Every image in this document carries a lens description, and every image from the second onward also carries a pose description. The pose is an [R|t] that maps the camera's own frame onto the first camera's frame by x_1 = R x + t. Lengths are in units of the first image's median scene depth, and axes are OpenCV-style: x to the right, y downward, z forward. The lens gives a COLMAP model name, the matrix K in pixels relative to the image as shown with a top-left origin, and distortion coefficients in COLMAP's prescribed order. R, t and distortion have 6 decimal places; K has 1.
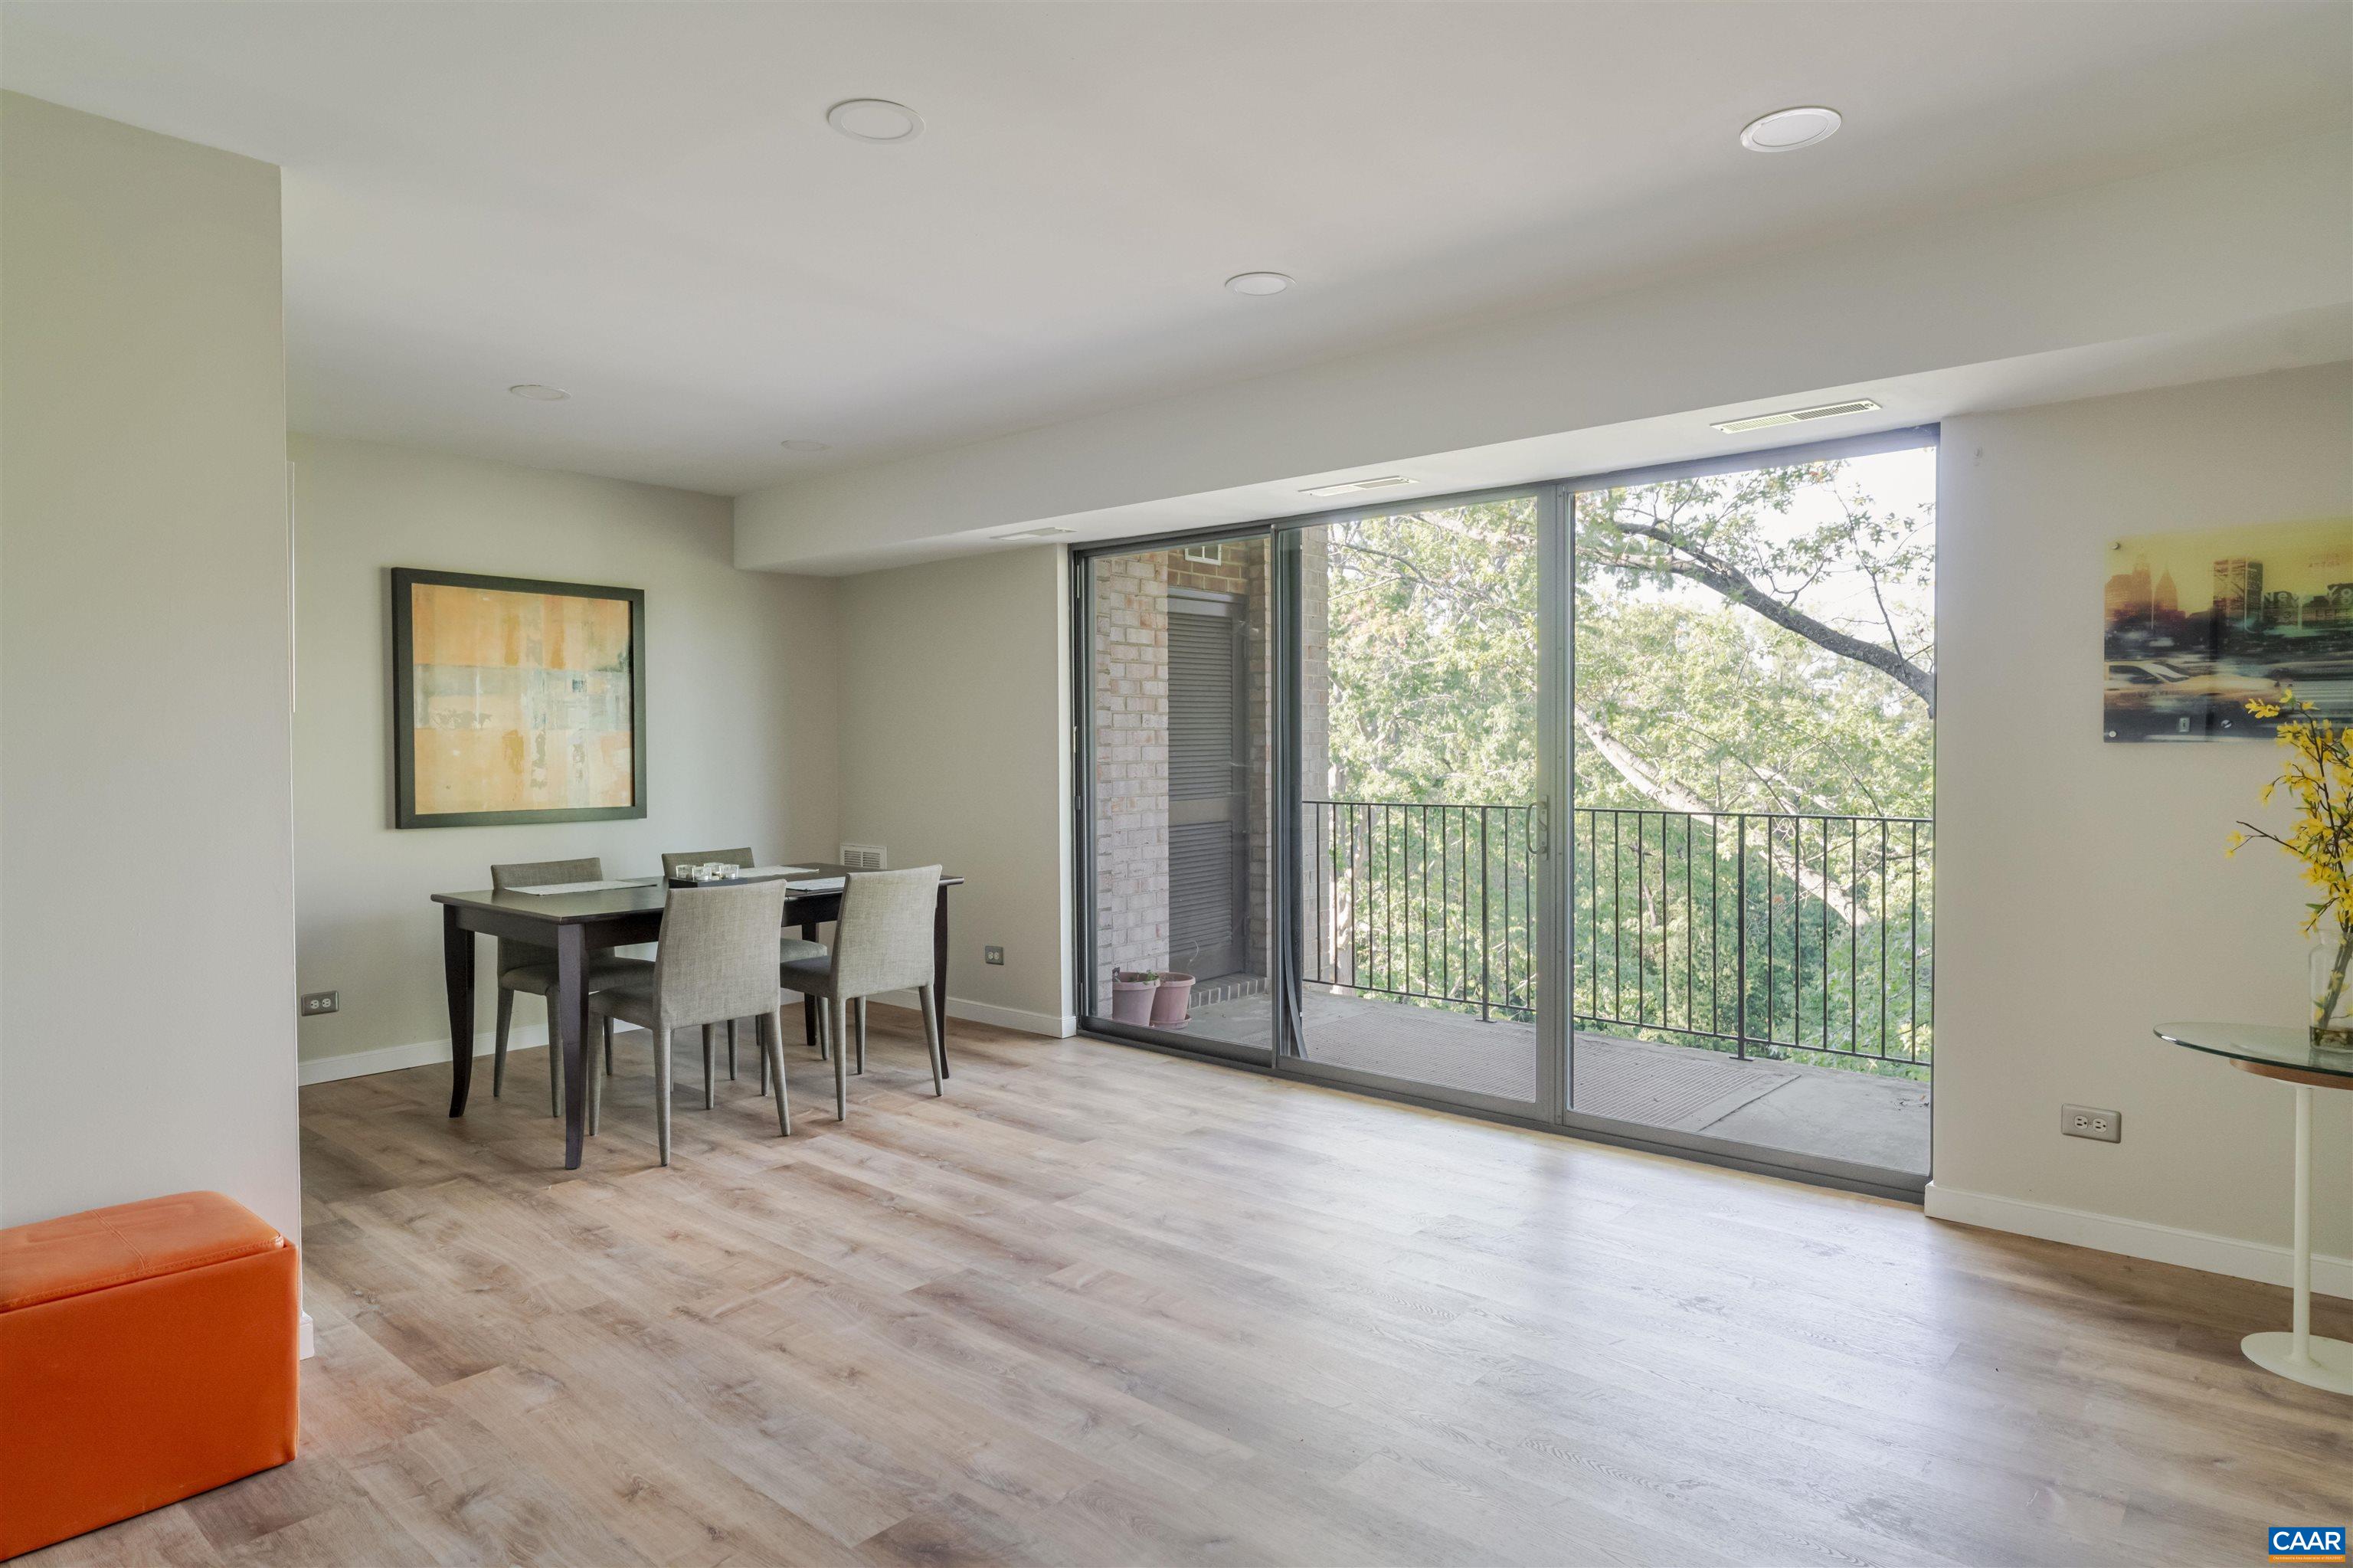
lens RADIAL K [[1363.8, 0, 1156.7], [0, 1363.8, 787.1], [0, 0, 1]] dist [-0.003079, -0.002674]
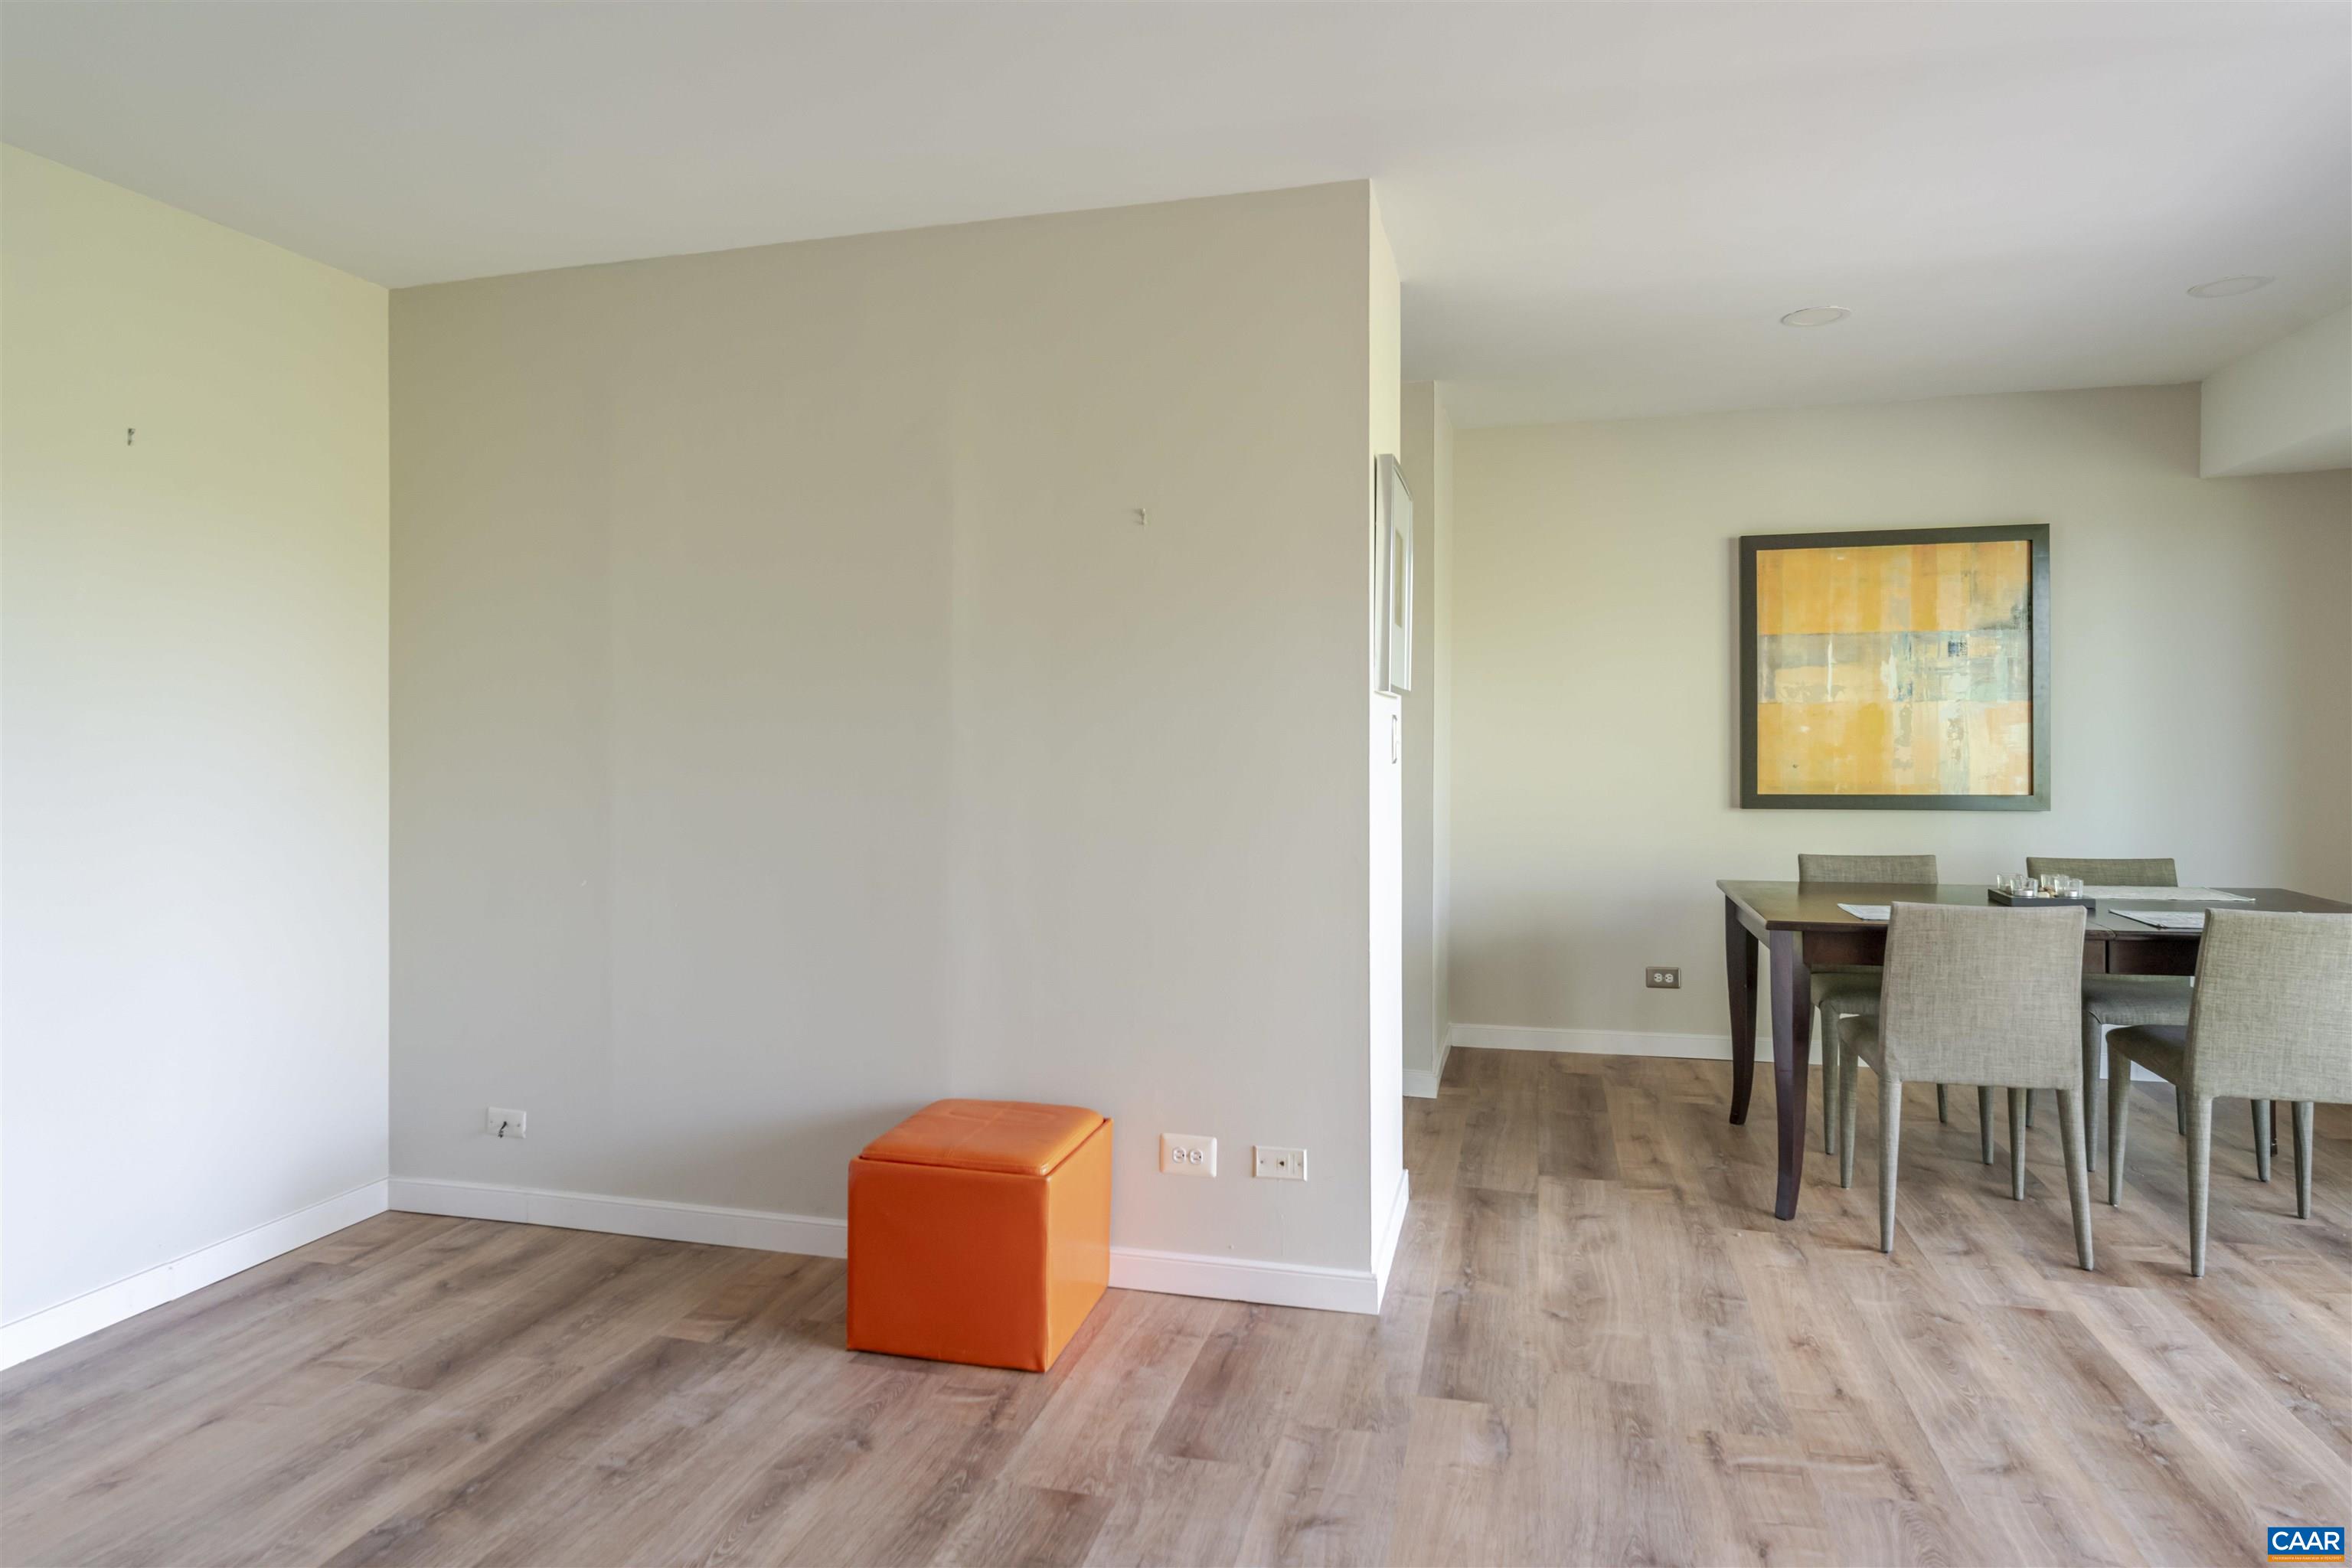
lens RADIAL K [[1363.2, 0, 1146.6], [0, 1363.2, 726.4], [0, 0, 1]] dist [-0.003079, -0.002674]
pose [[0.432551, -0.004765, -0.901597, 0.181895], [-0.020242, 0.999683, -0.014995, -0.006053], [0.901382, 0.024736, 0.432317, 0.296448]]
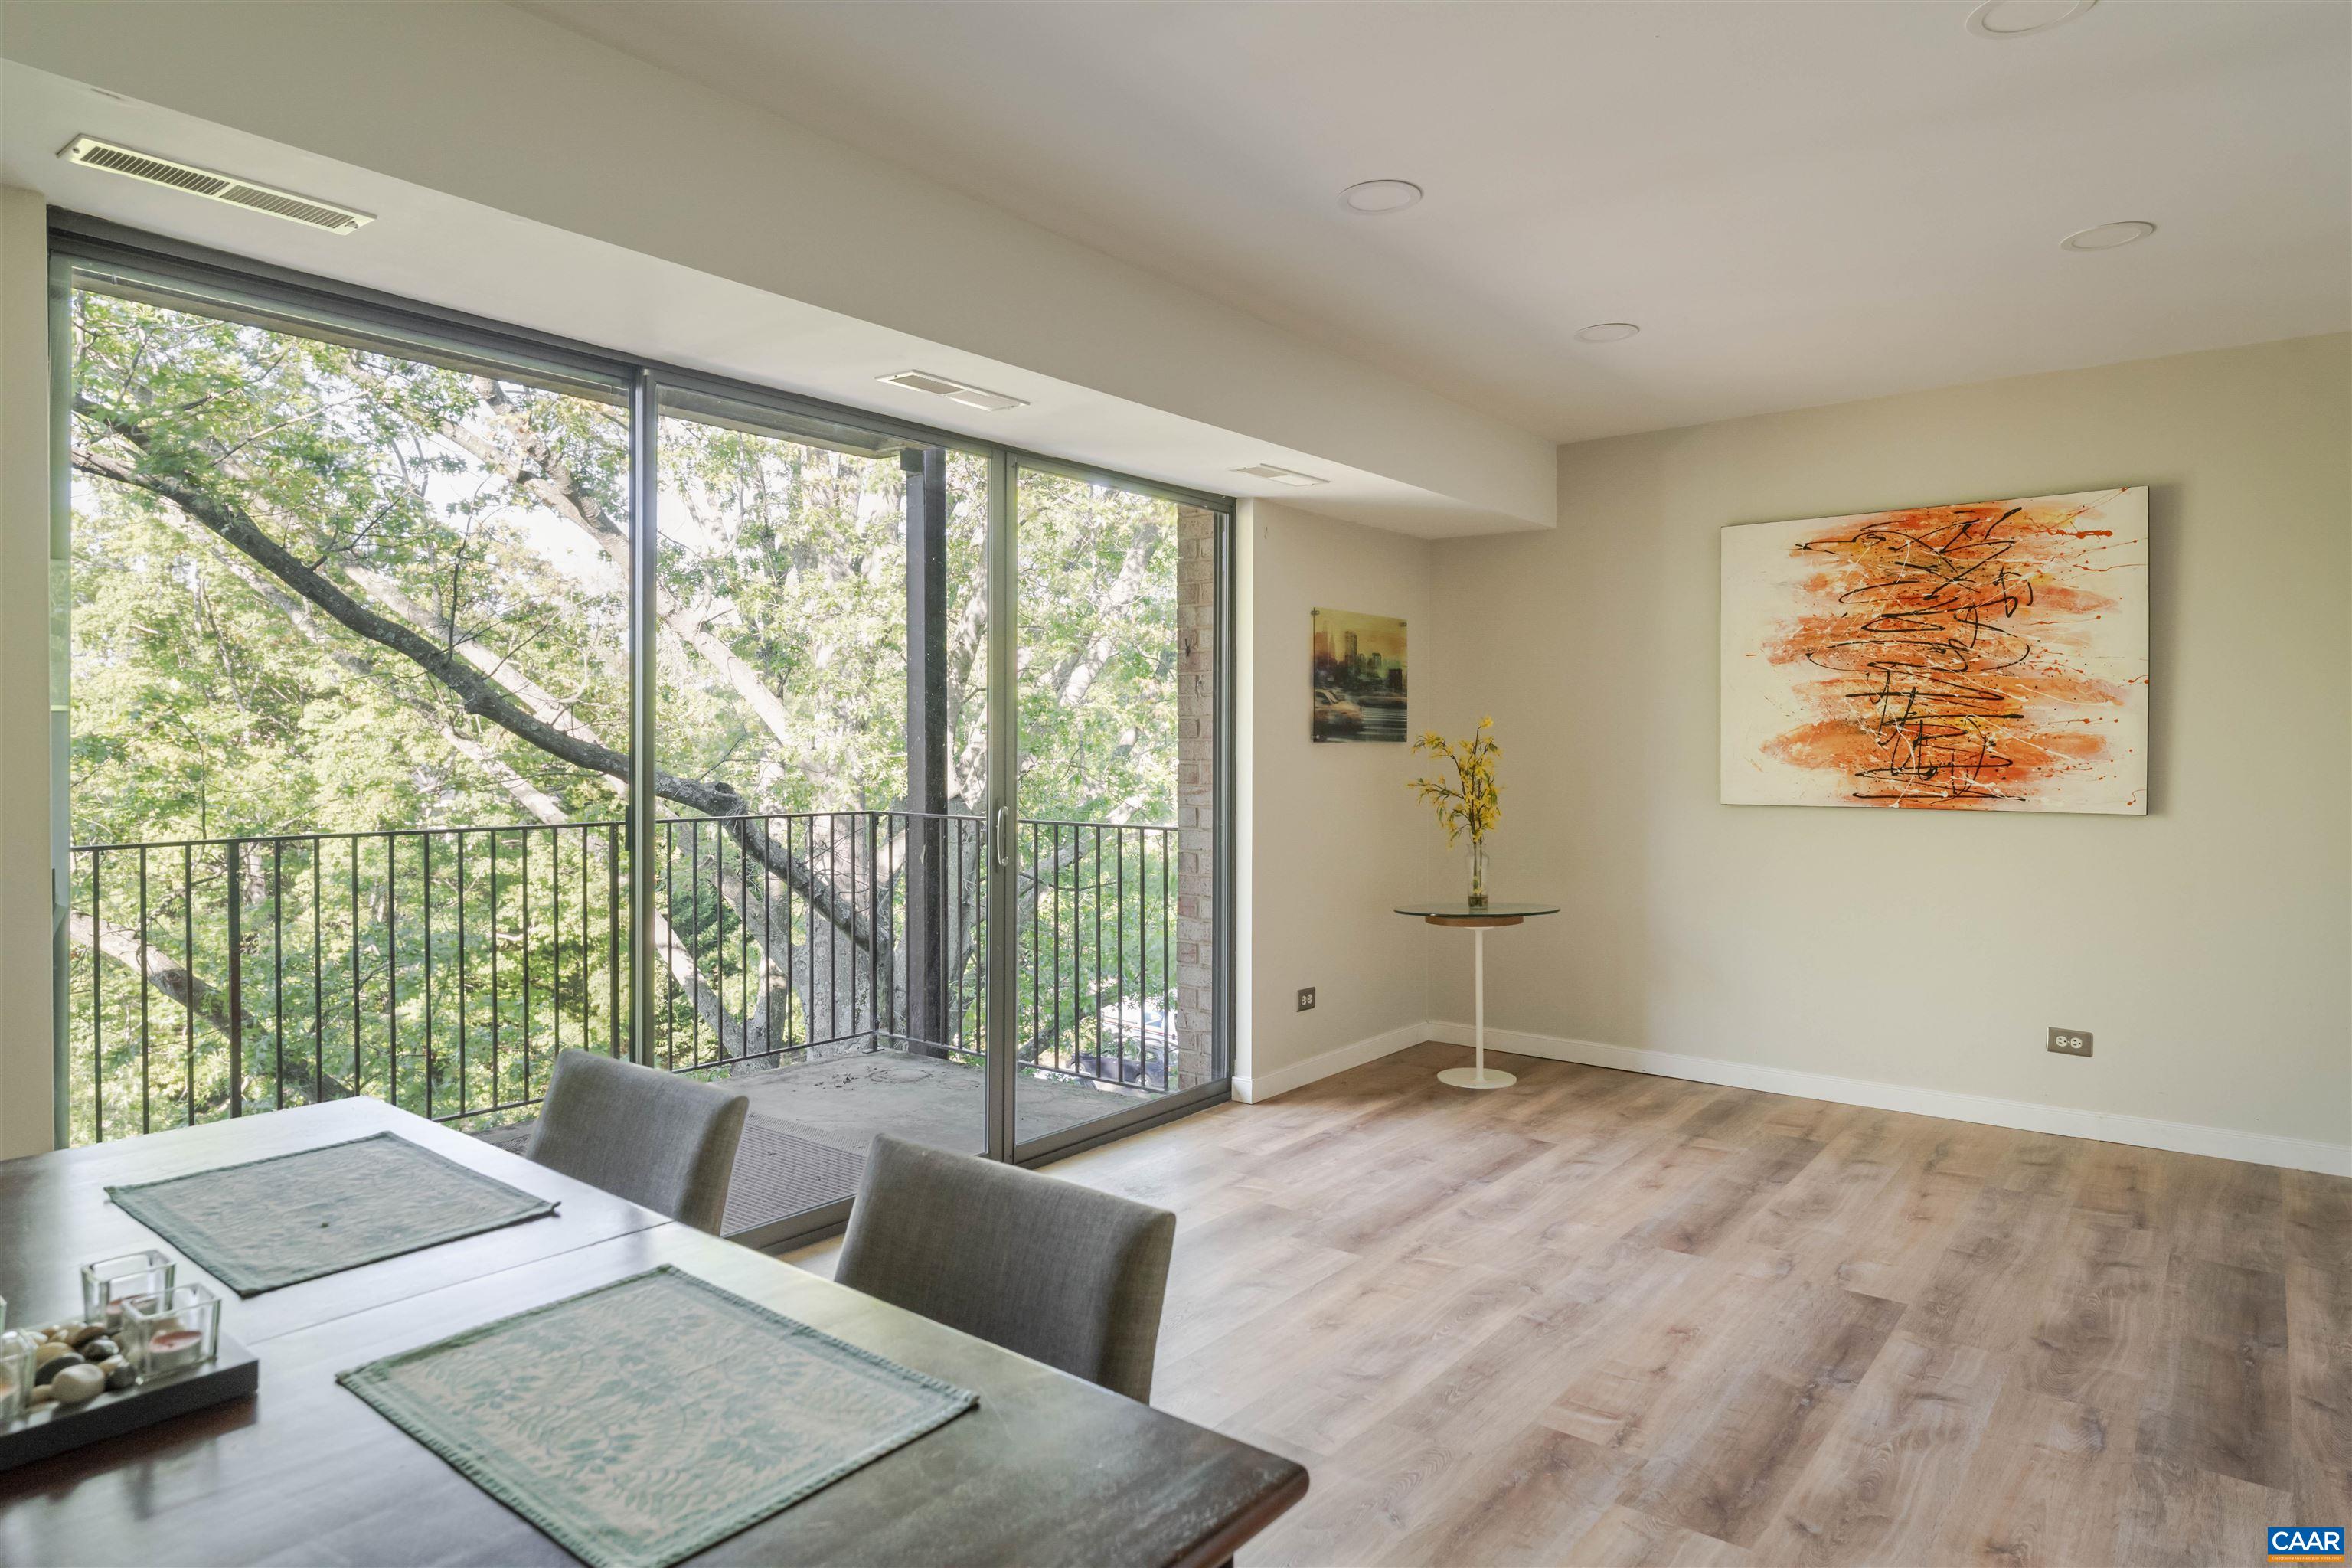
lens RADIAL K [[1363.2, 0, 1162.9], [0, 1363.2, 785.6], [0, 0, 1]] dist [-0.003079, -0.002674]
pose [[-0.048927, -0.023011, 0.998537, -0.712664], [0.032532, 0.999167, 0.024619, -0.025355], [-0.998272, 0.033689, -0.048138, 1.115463]]
